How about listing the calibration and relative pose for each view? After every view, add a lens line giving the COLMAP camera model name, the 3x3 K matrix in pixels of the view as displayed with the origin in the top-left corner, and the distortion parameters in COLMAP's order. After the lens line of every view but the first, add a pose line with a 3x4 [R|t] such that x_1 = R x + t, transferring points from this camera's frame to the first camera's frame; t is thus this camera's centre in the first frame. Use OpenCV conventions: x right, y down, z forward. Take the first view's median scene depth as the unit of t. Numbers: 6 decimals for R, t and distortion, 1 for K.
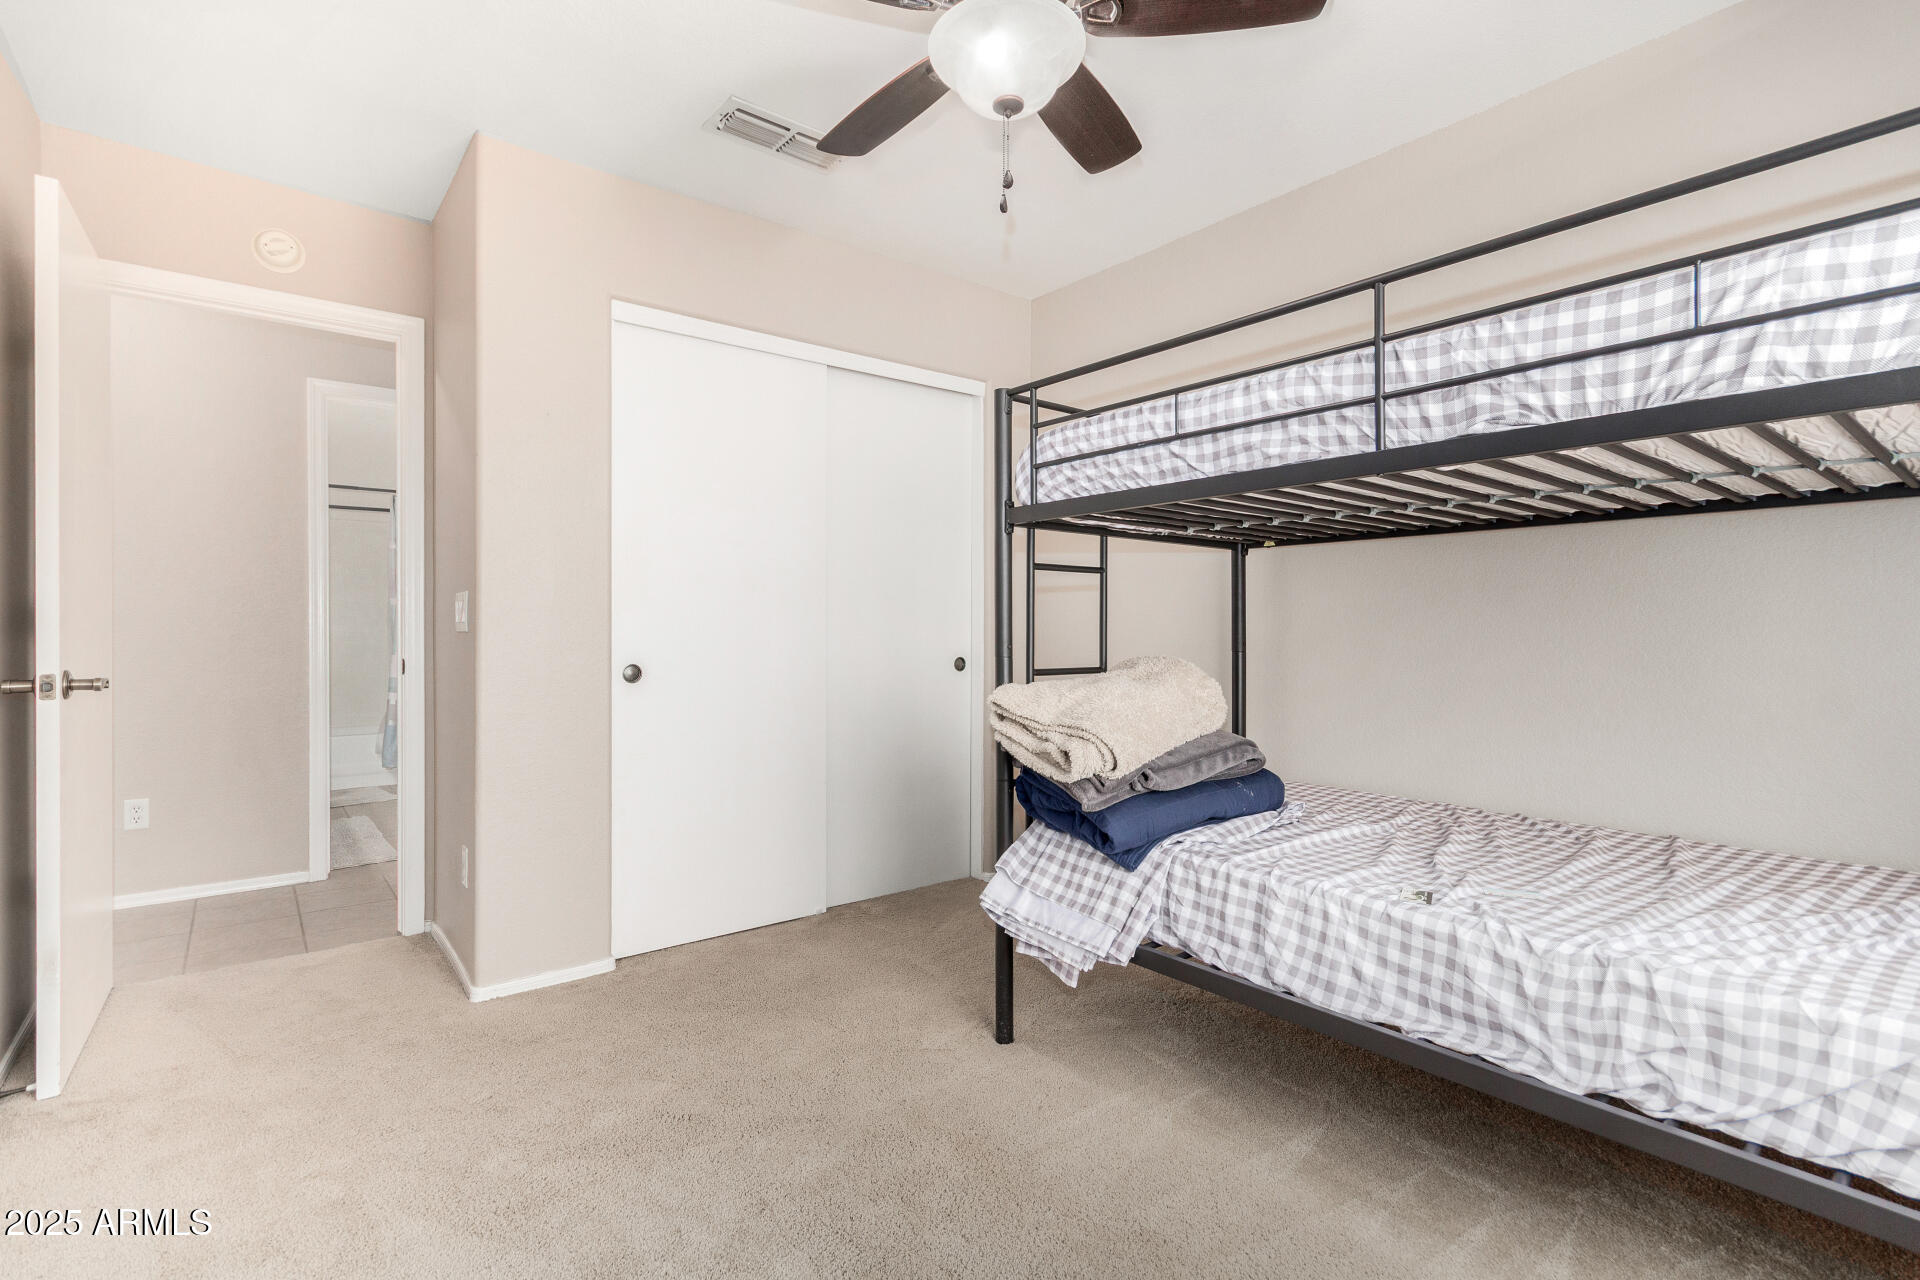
lens RADIAL K [[901.1, 0, 960.9], [0, 901.1, 640.6], [0, 0, 1]] dist [0.000687, -0.000217]
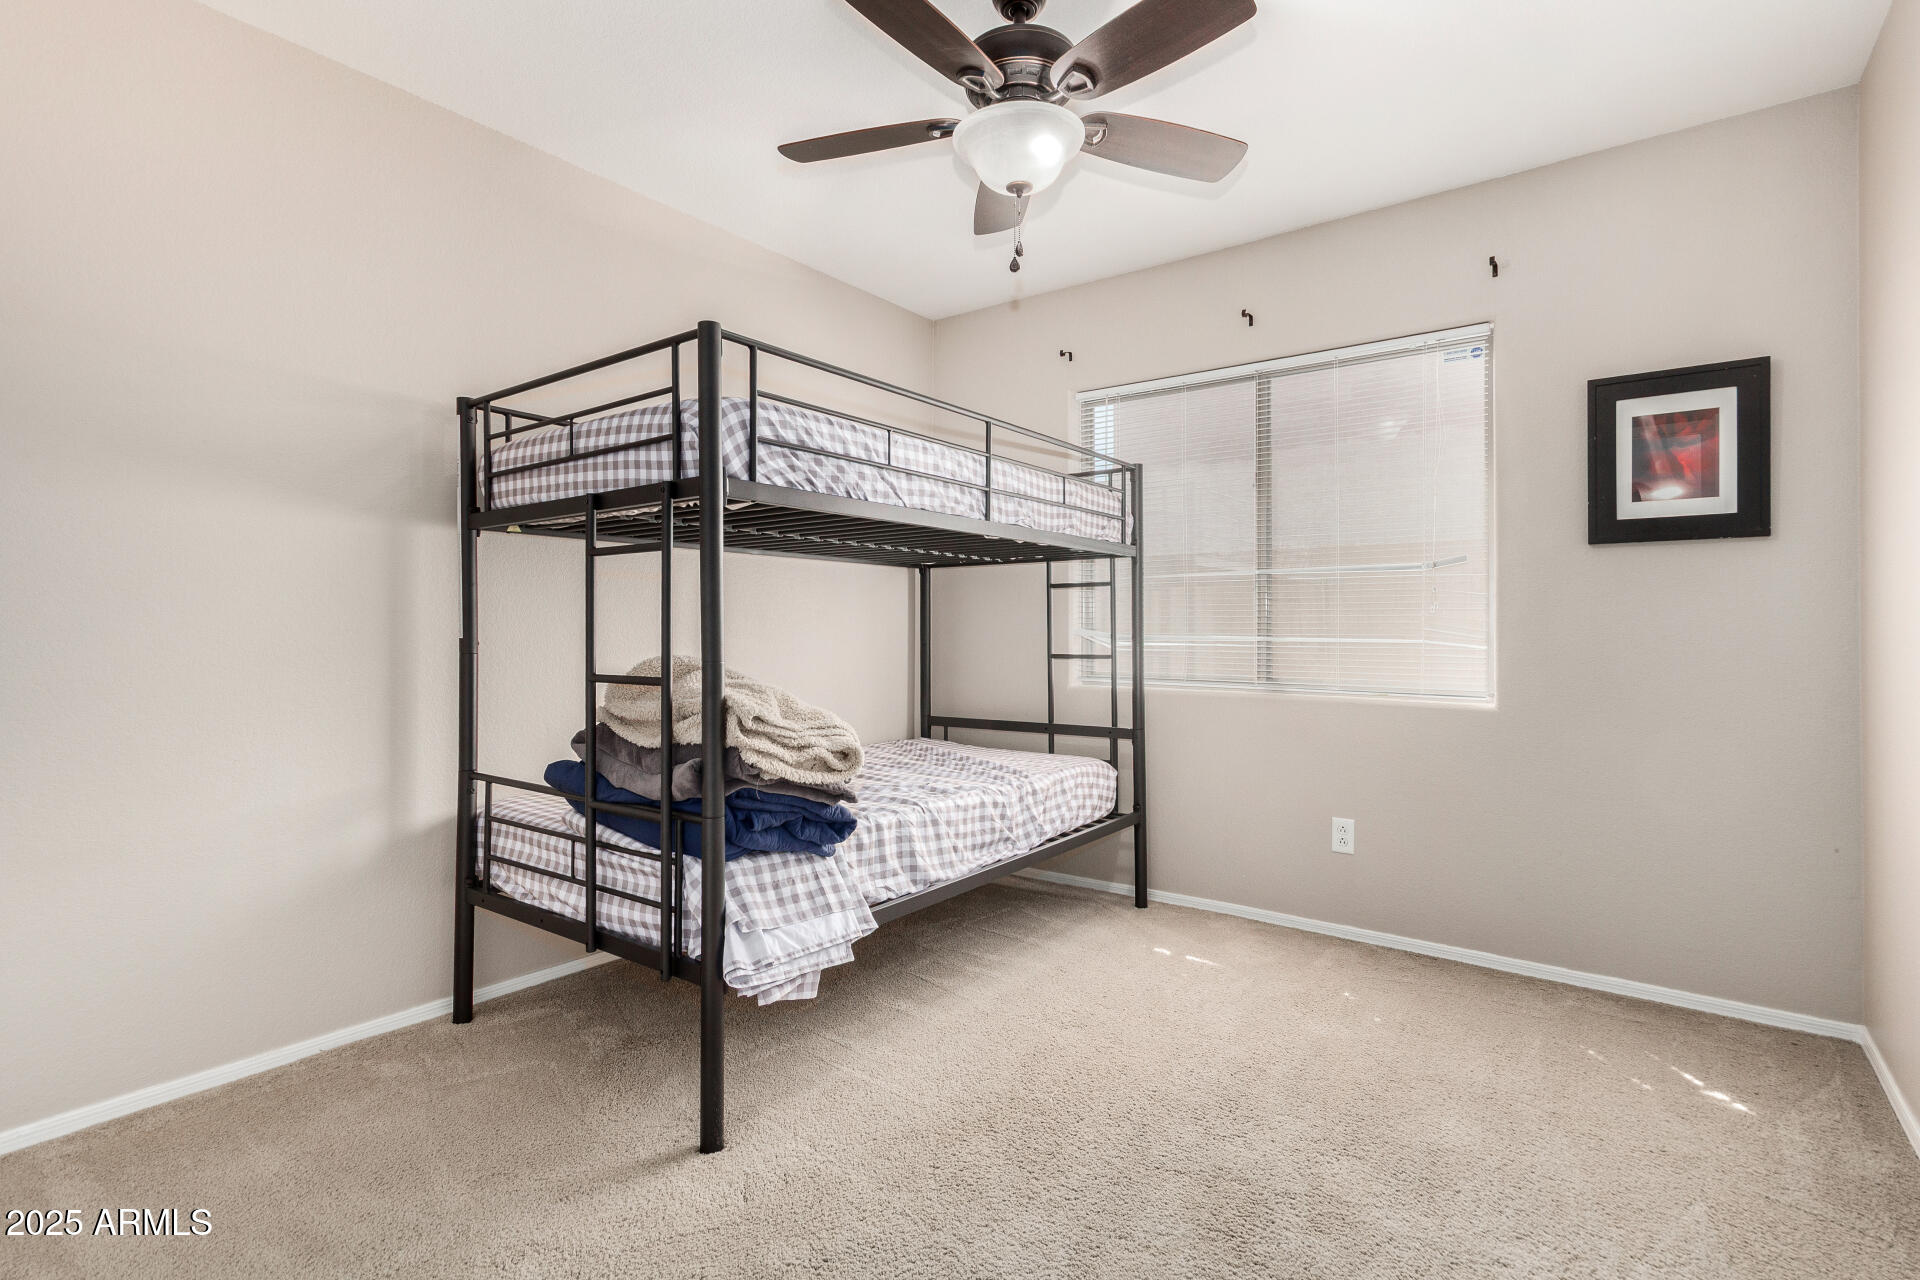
lens RADIAL K [[901.1, 0, 963.5], [0, 901.1, 630.4], [0, 0, 1]] dist [0.000687, -0.000217]
pose [[-0.243010, -0.003532, 0.970017, -0.933144], [0.004901, 0.999976, 0.004869, -0.014020], [-0.970011, 0.005937, -0.242987, 1.183367]]
